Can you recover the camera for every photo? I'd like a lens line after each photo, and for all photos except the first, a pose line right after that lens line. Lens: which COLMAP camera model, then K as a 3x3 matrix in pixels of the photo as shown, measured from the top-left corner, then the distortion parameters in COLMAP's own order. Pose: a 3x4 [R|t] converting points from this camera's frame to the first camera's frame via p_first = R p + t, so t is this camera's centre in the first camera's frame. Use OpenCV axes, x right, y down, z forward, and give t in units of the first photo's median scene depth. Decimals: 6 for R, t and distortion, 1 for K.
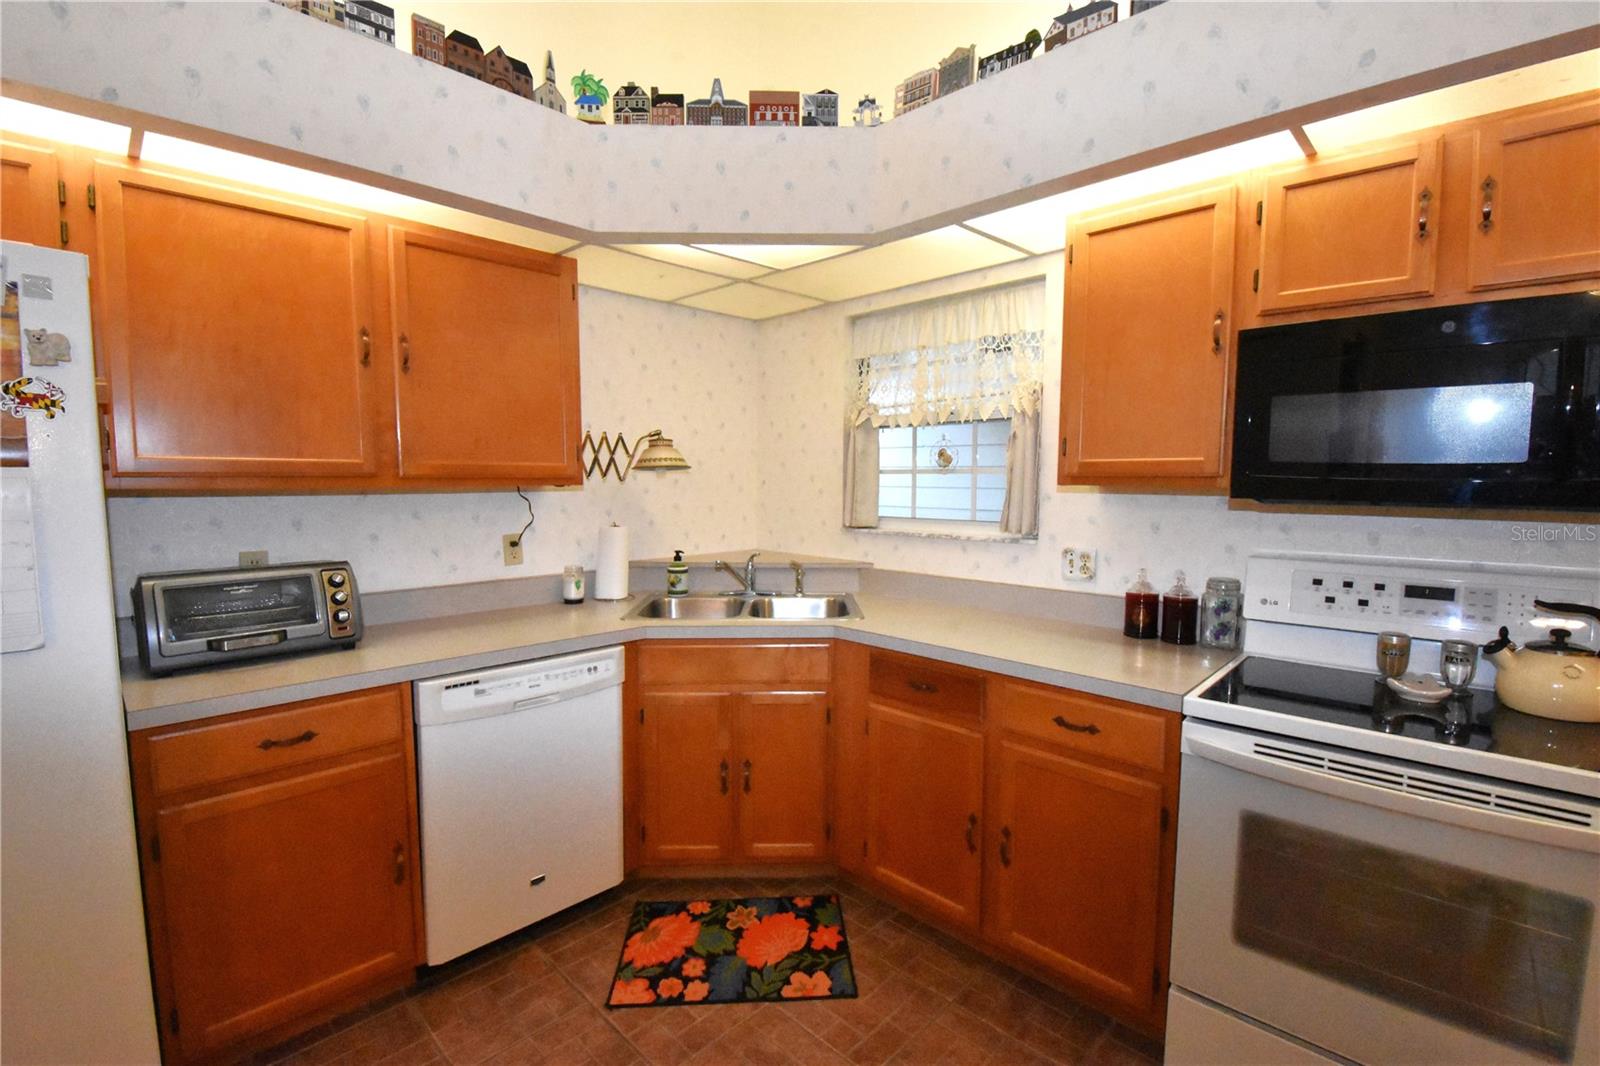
lens RADIAL K [[702.2, 0, 799.0], [0, 702.2, 535.8], [0, 0, 1]] dist [0.004693, -0.015840]
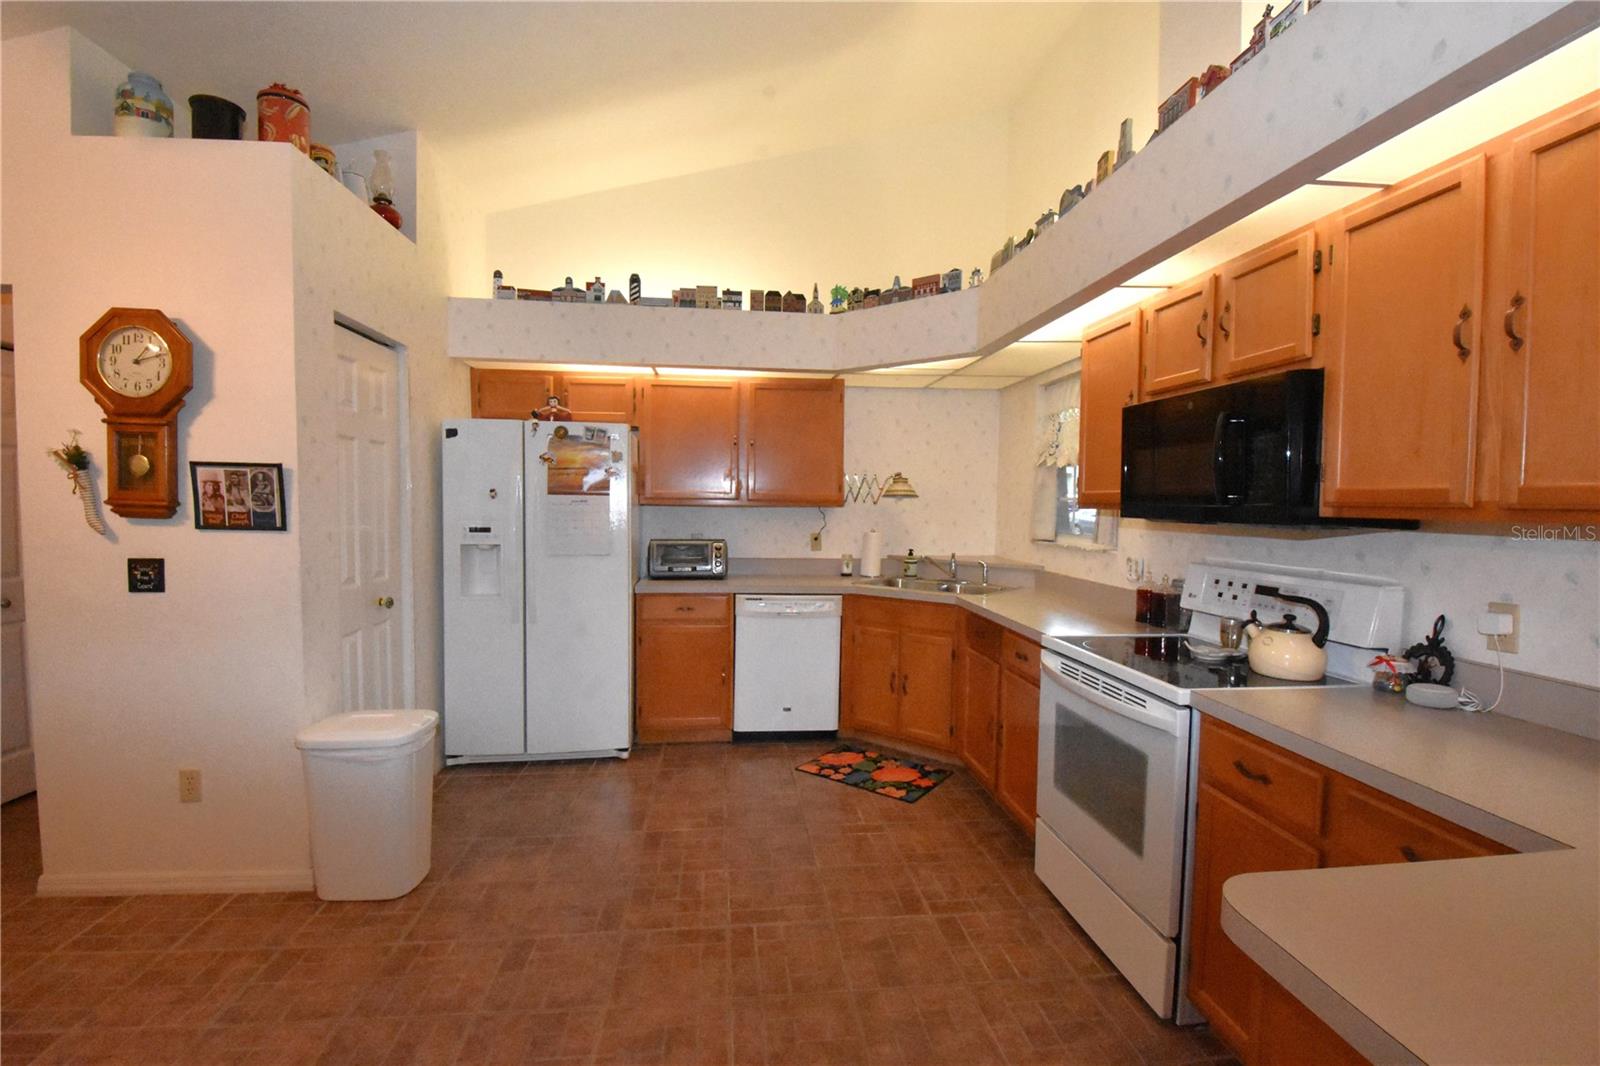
lens RADIAL K [[702.2, 0, 803.0], [0, 702.2, 534.8], [0, 0, 1]] dist [0.004693, -0.015840]
pose [[0.775222, 0.037176, -0.630593, 0.835628], [-0.062303, 0.997899, -0.017763, 0.042464], [0.628608, 0.053058, 0.775910, -0.481384]]
